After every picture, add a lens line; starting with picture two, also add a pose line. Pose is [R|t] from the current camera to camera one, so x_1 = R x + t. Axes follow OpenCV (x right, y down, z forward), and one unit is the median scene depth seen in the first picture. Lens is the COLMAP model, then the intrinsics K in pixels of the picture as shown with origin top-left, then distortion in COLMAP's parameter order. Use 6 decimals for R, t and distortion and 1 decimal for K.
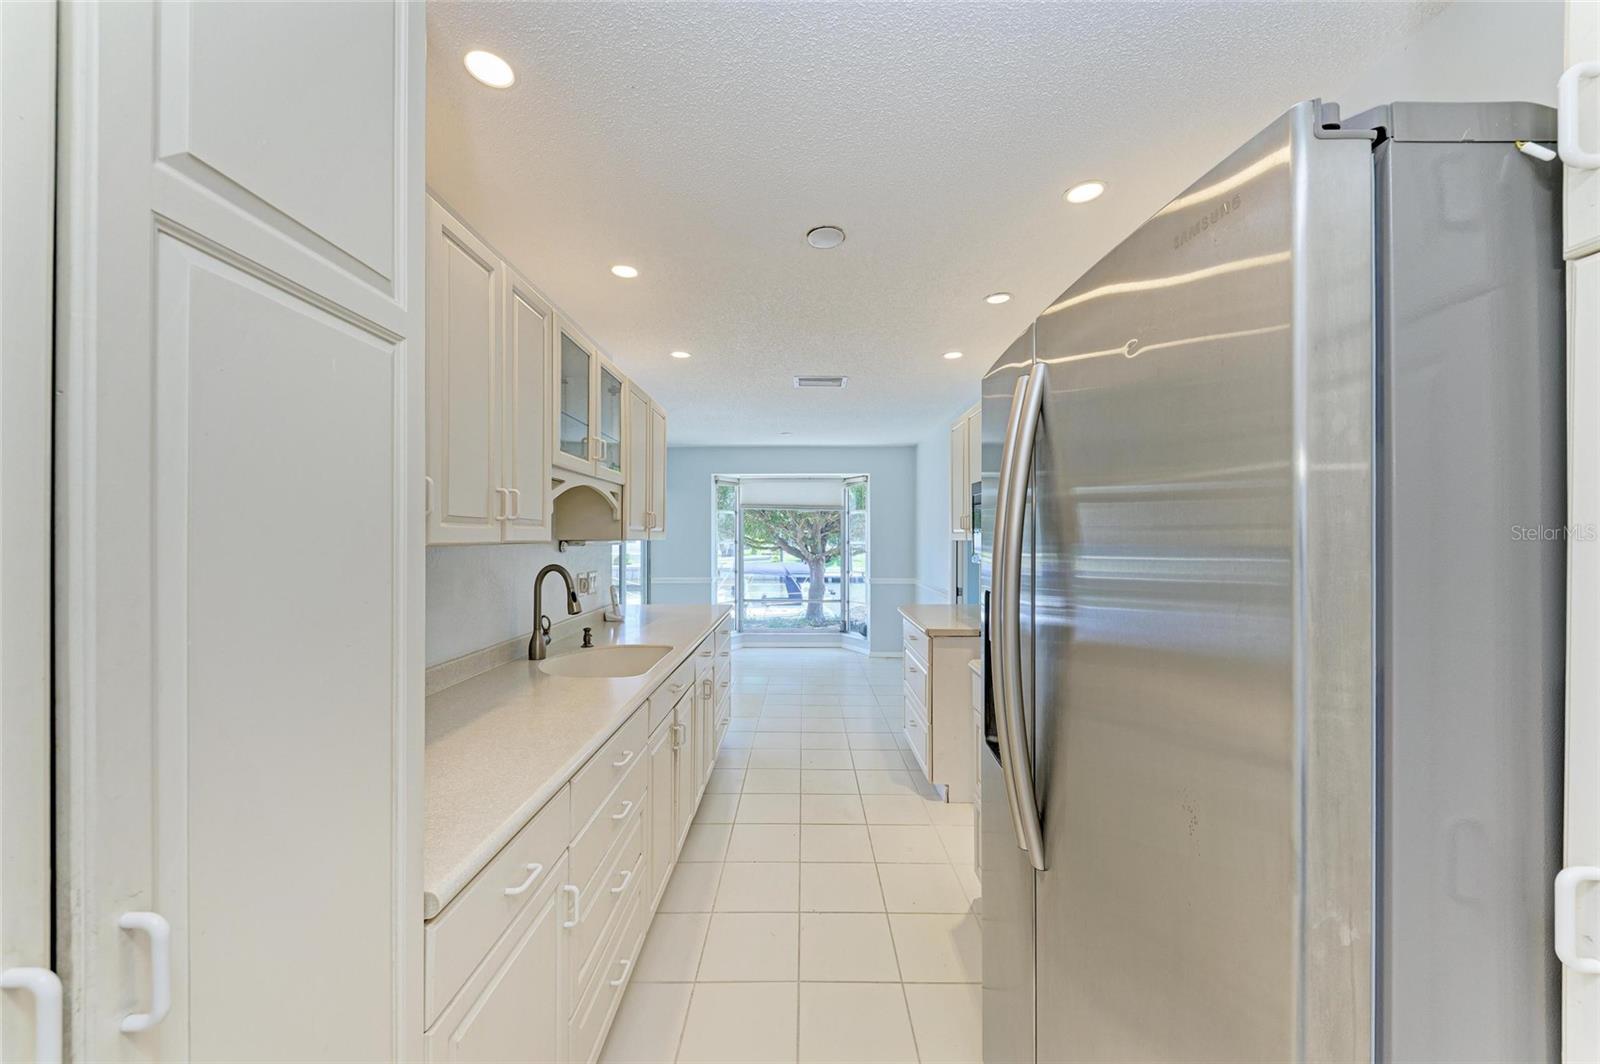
lens RADIAL K [[561.0, 0, 803.5], [0, 561.0, 535.6], [0, 0, 1]] dist [0.000014, -0.000001]
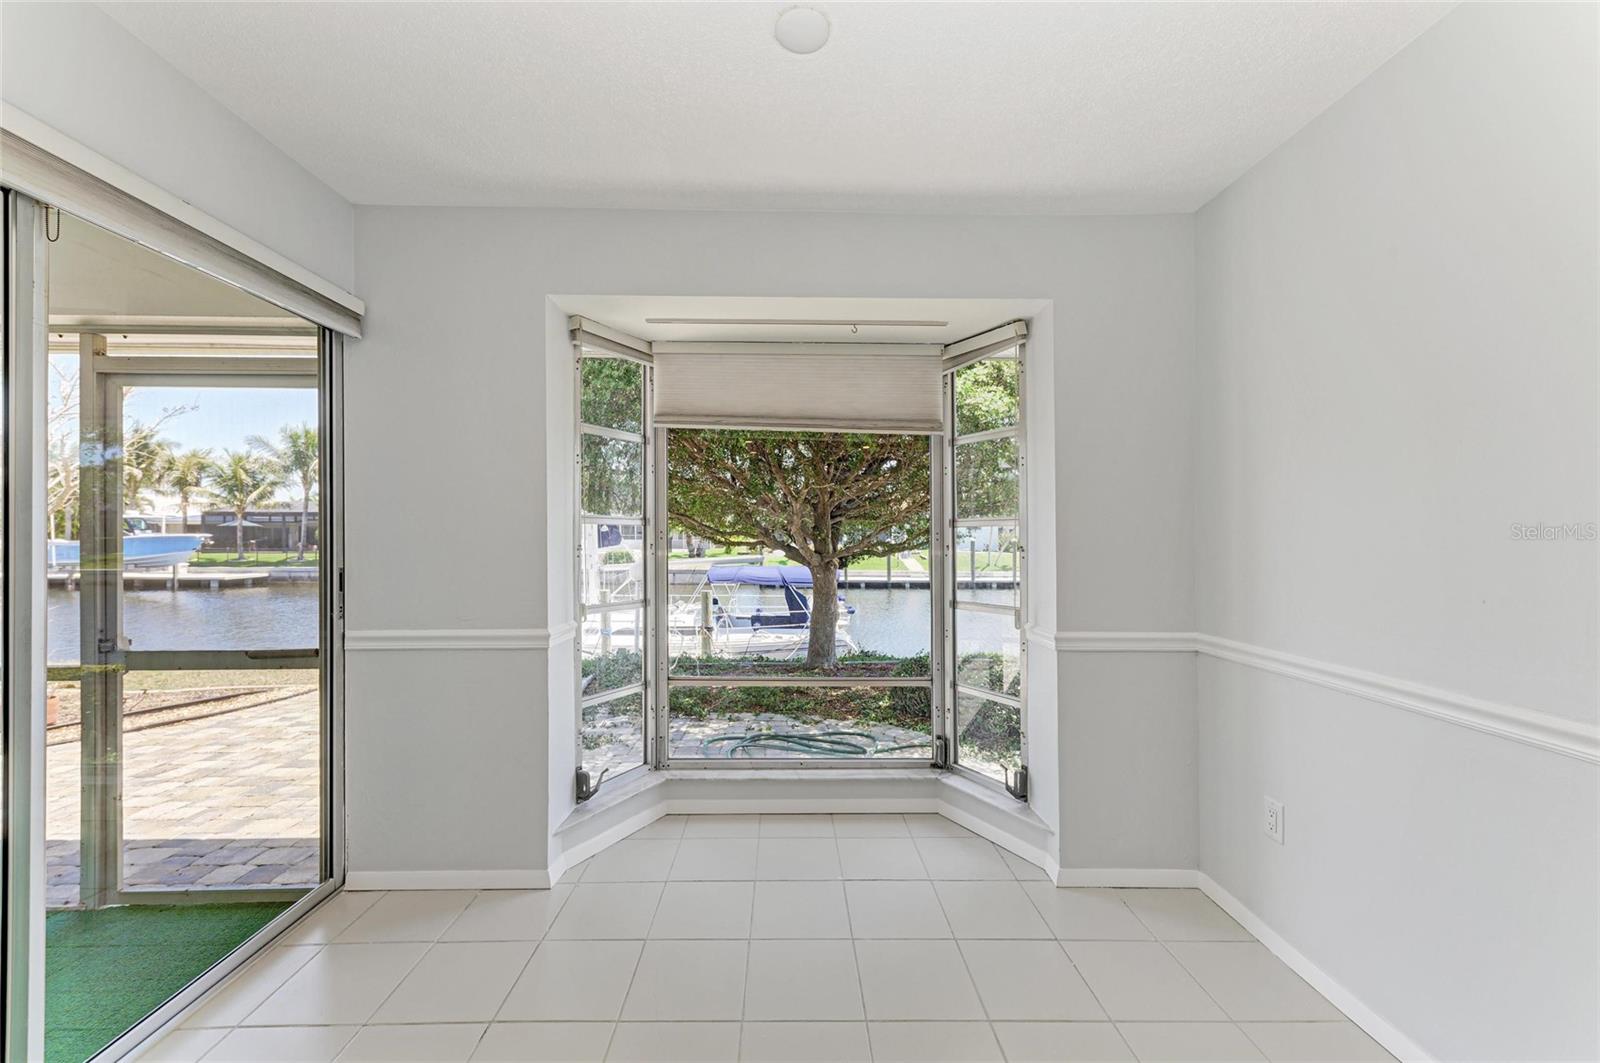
lens RADIAL K [[614.9, 0, 799.6], [0, 614.9, 535.6], [0, 0, 1]] dist [0.017920, -0.007375]
pose [[0.999708, 0.001436, 0.024121, -0.018444], [-0.001528, 0.999992, 0.003808, 0.011578], [-0.024116, -0.003843, 0.999702, 0.361732]]
